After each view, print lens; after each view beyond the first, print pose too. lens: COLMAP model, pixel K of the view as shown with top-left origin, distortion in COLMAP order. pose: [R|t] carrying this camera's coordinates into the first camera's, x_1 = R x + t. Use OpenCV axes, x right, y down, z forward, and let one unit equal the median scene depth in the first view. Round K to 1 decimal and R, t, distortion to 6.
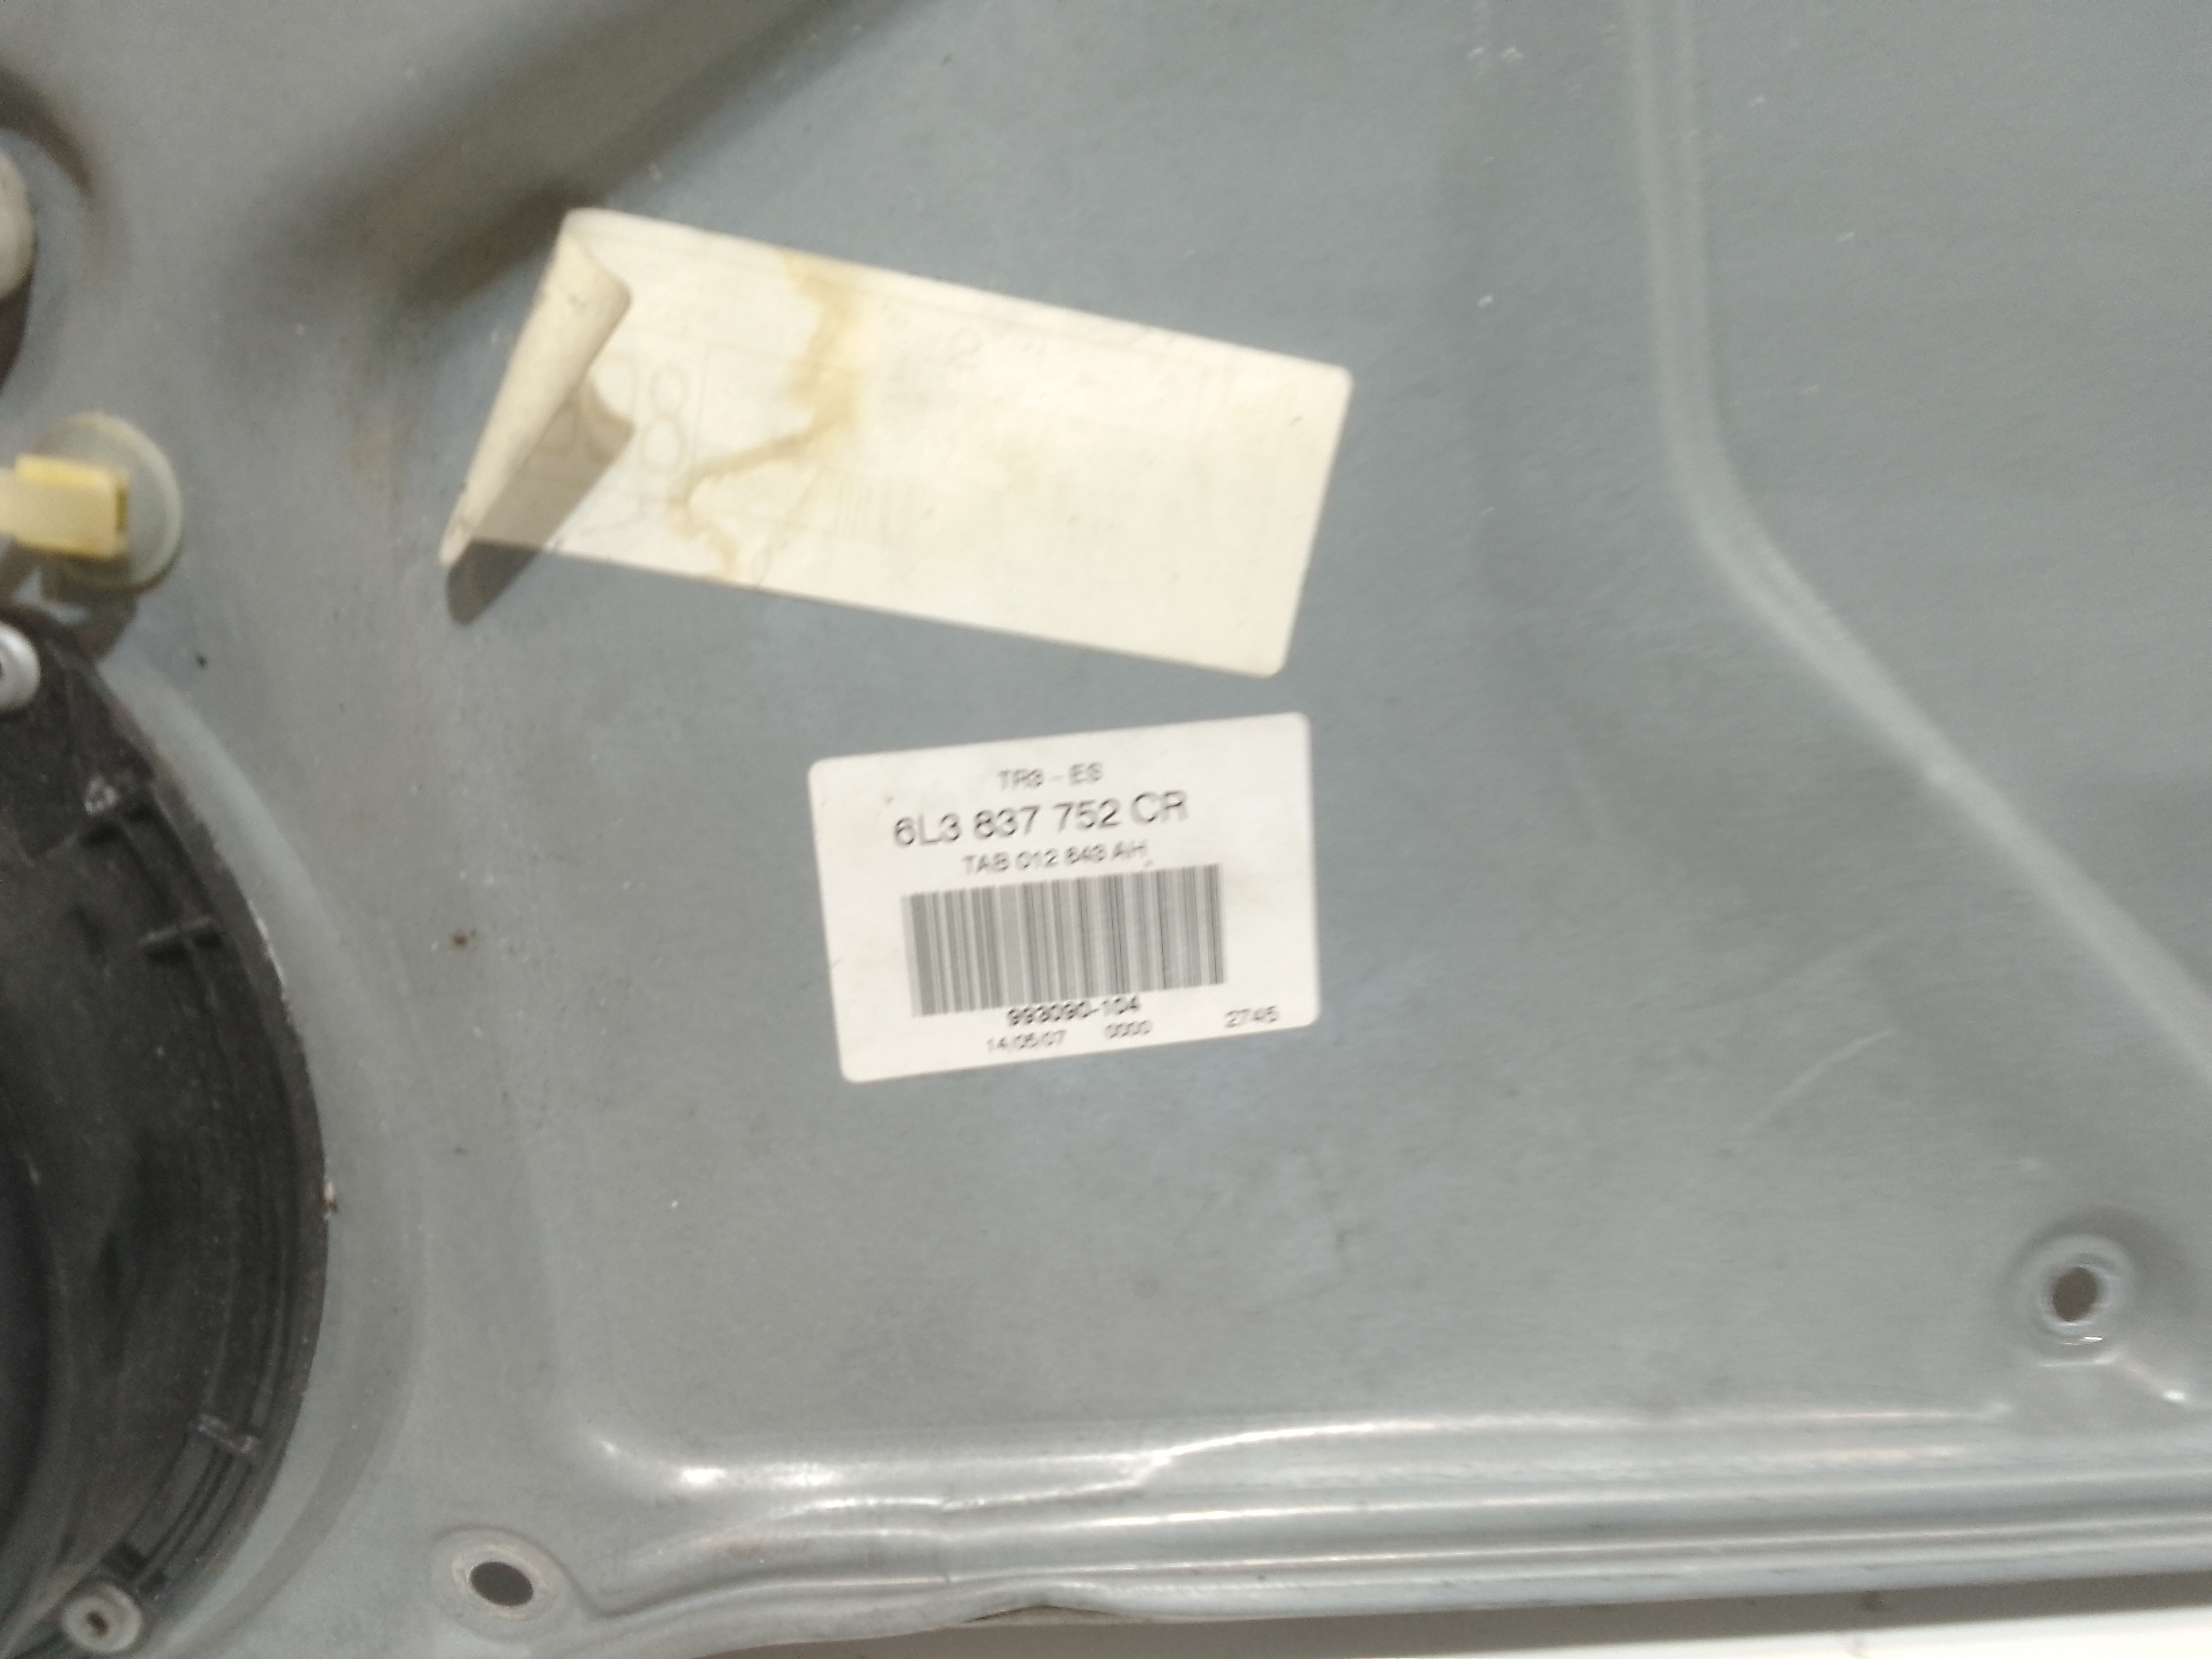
lens RADIAL K [[1713.2, 0, 1106.0], [0, 1713.2, 829.5], [0, 0, 1]] dist [0.060323, -0.104372]
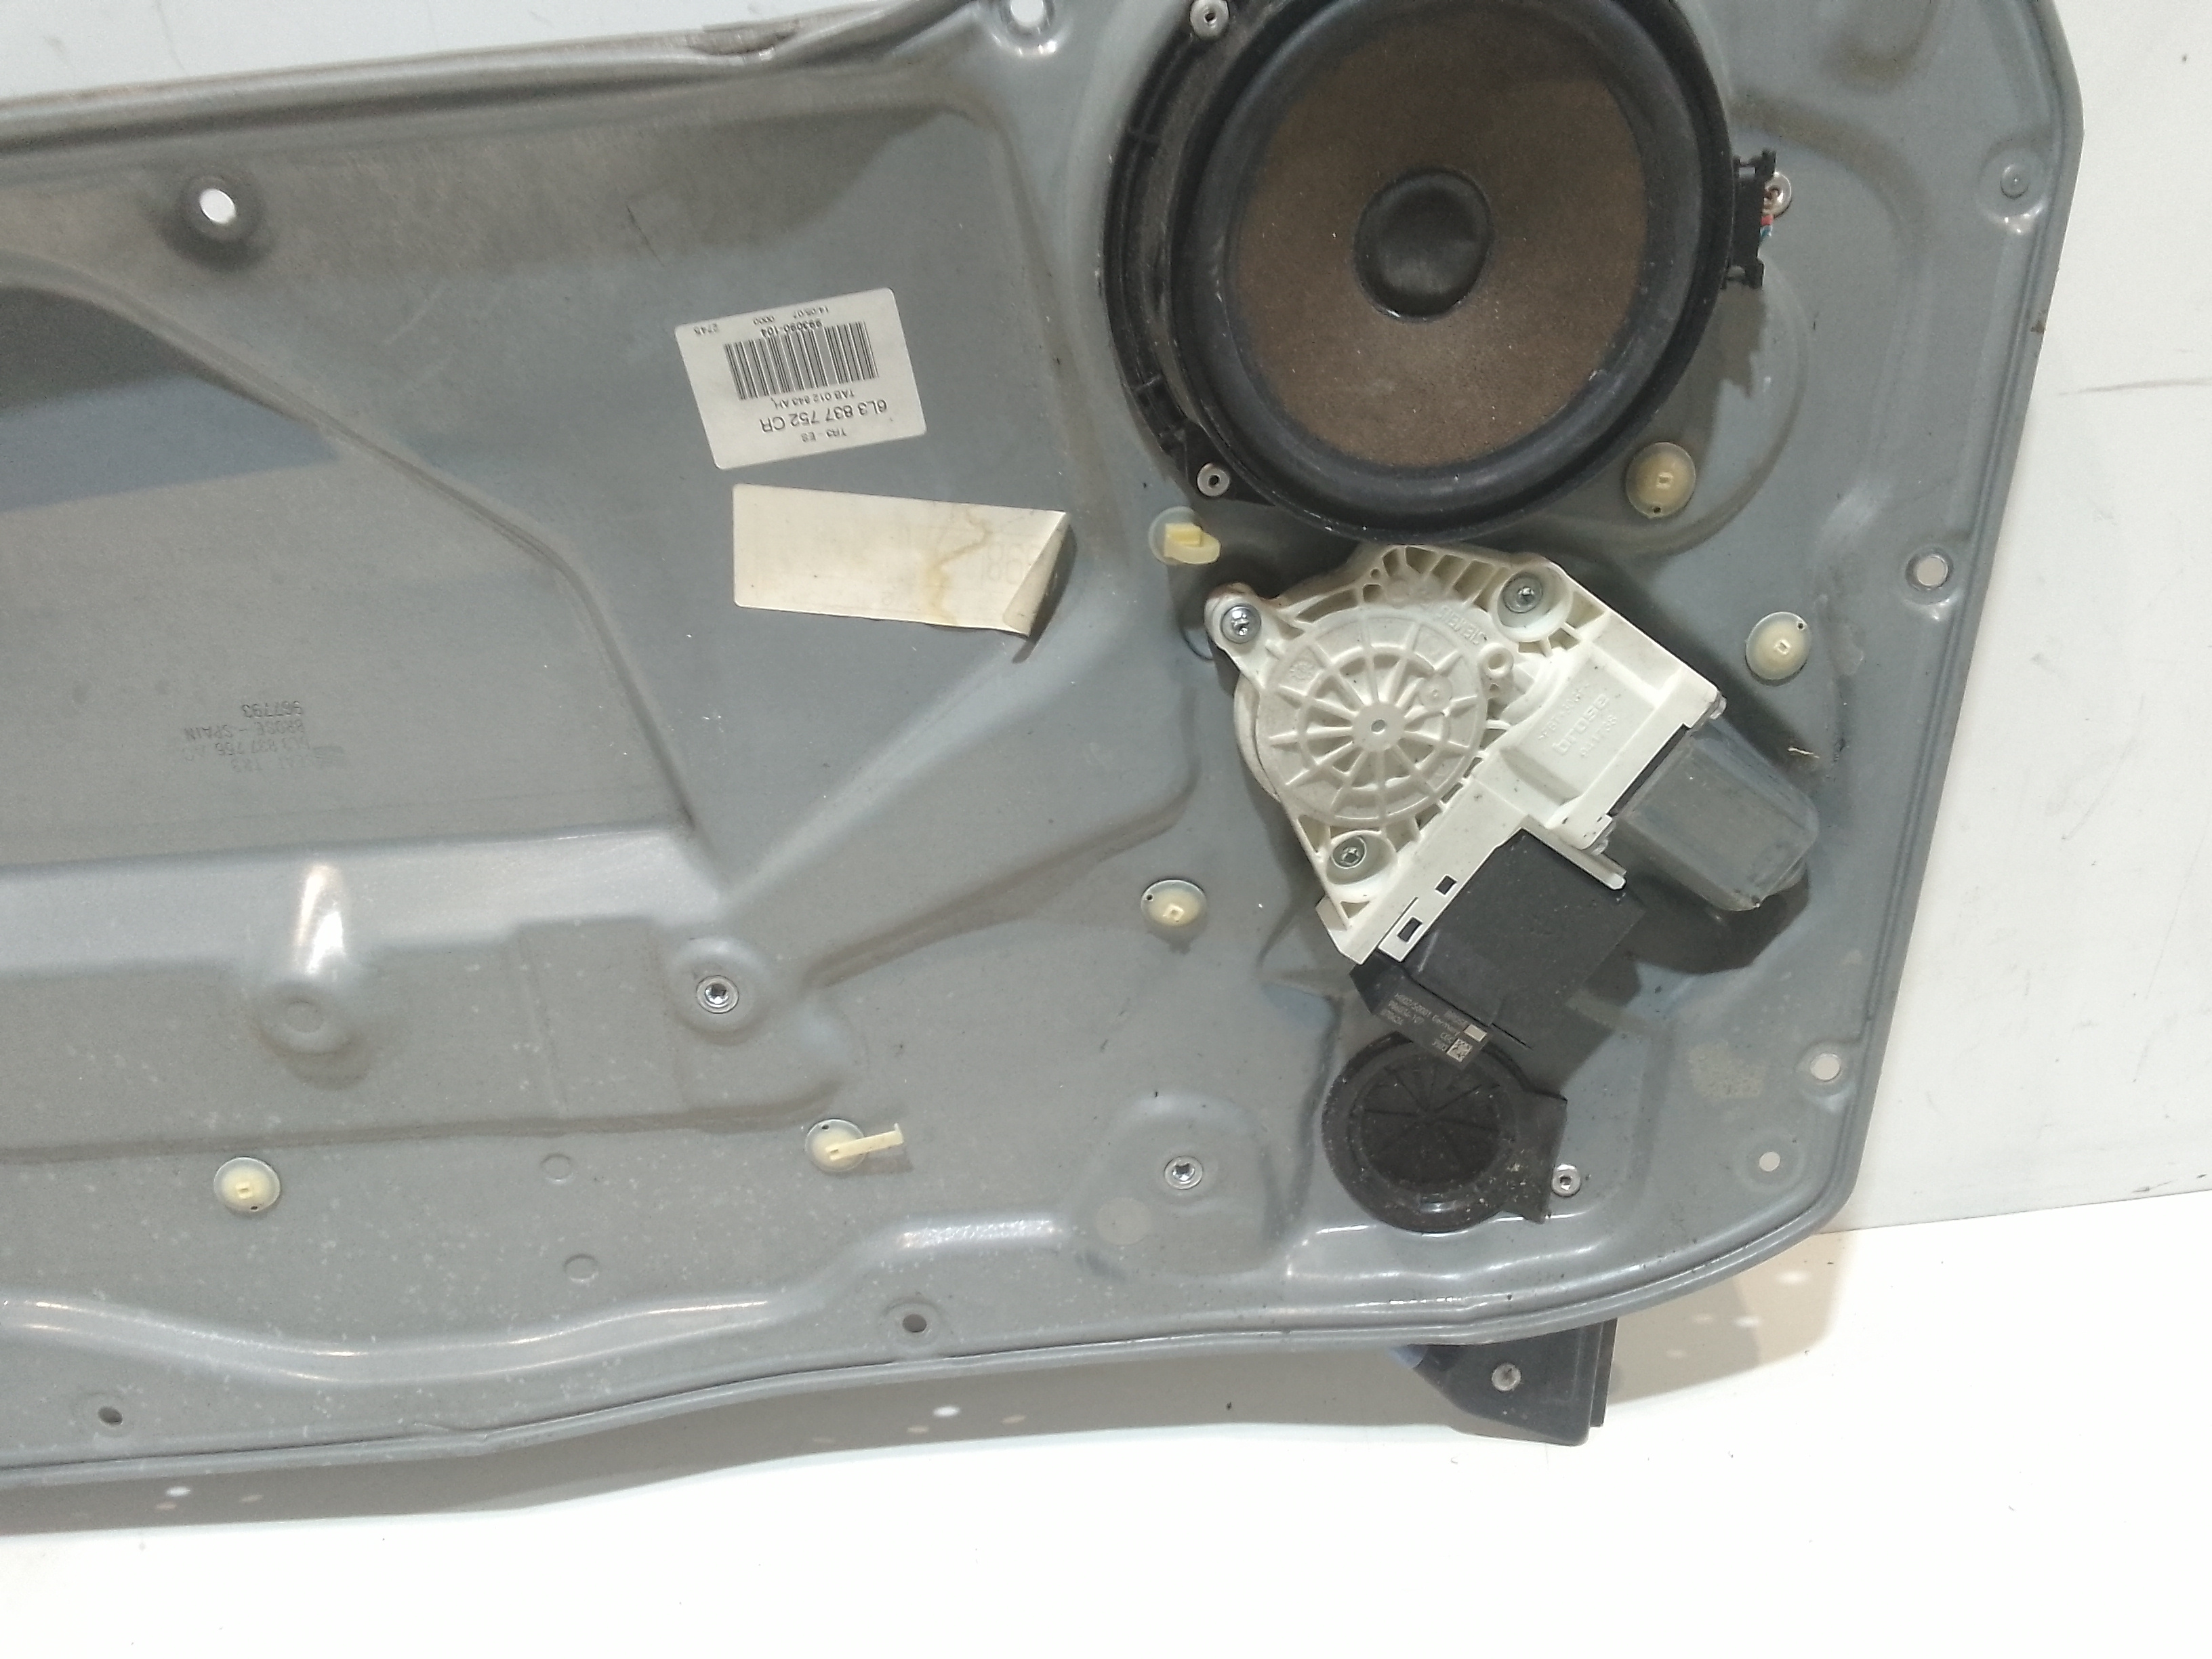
lens RADIAL K [[1713.2, 0, 1106.0], [0, 1713.2, 829.5], [0, 0, 1]] dist [0.060323, -0.104372]
pose [[-0.979279, 0.181050, -0.090739, -0.097675], [-0.069094, -0.719871, -0.690660, 1.151769], [-0.190364, -0.670080, 0.717464, -1.086354]]
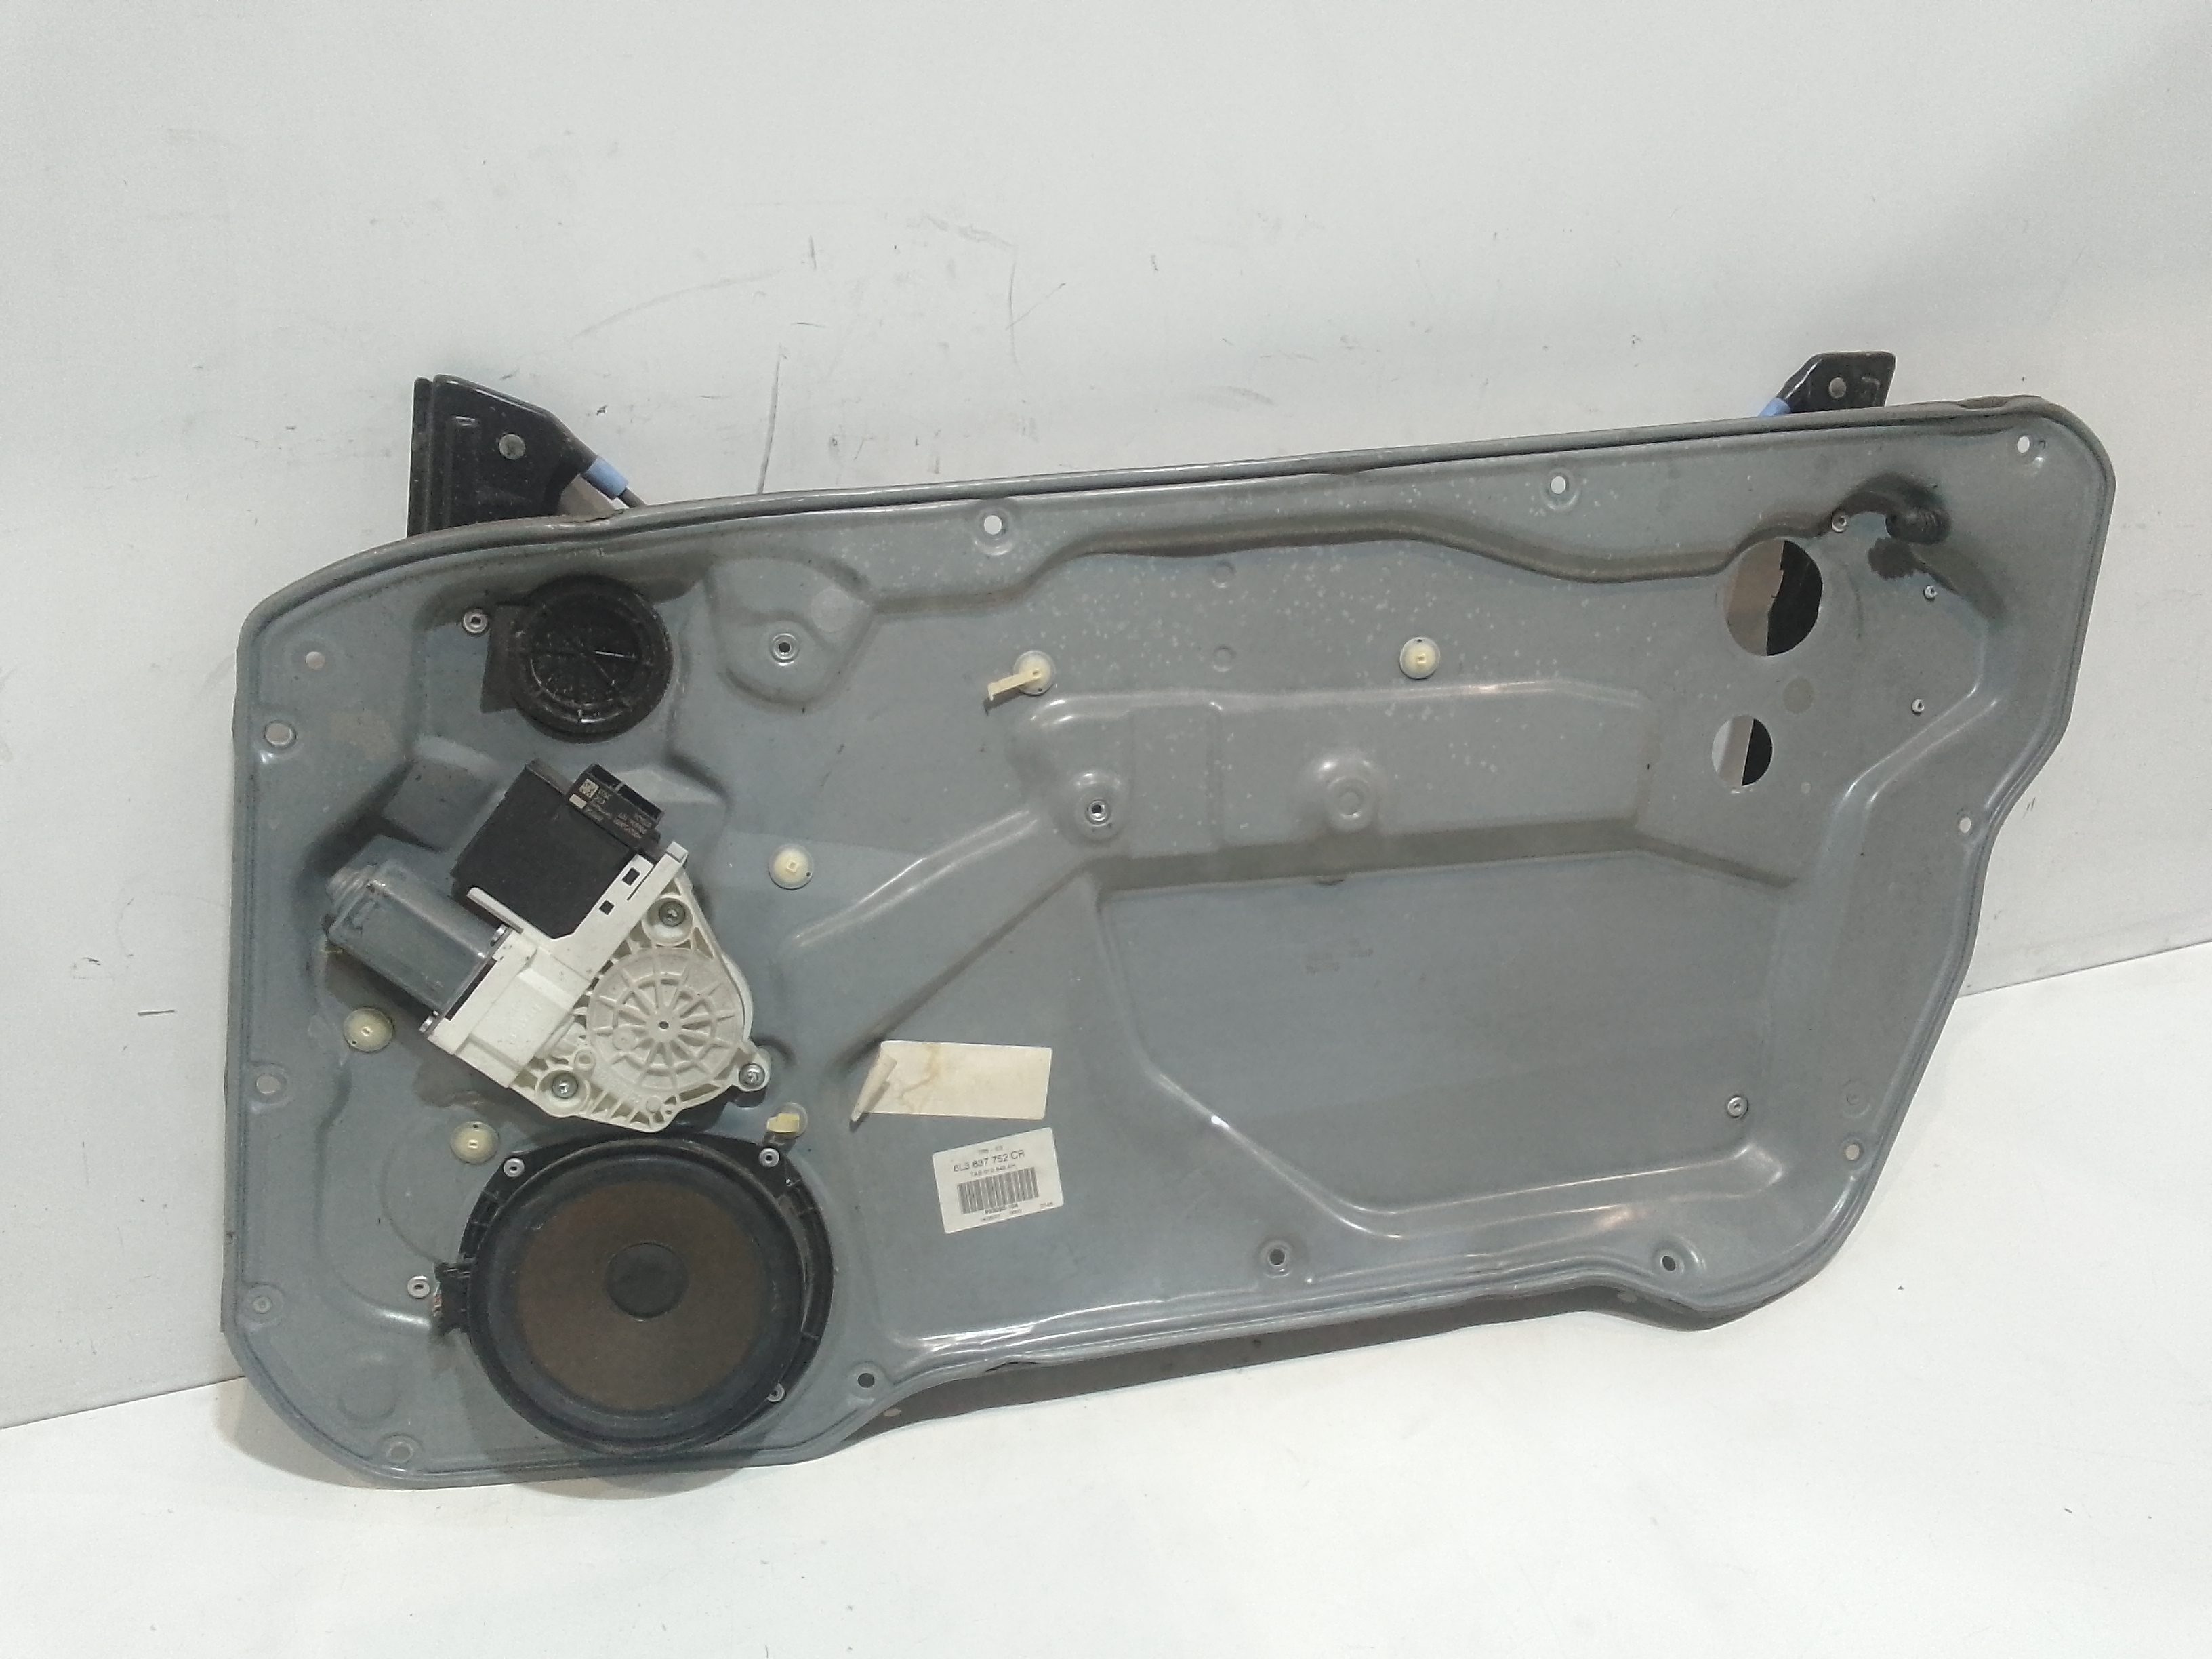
lens RADIAL K [[1713.2, 0, 1106.0], [0, 1713.2, 829.5], [0, 0, 1]] dist [0.060323, -0.104372]
pose [[0.990203, -0.095718, 0.101663, -0.100738], [0.109761, 0.983621, -0.142974, -0.164639], [-0.086313, 0.152732, 0.984491, -3.107424]]
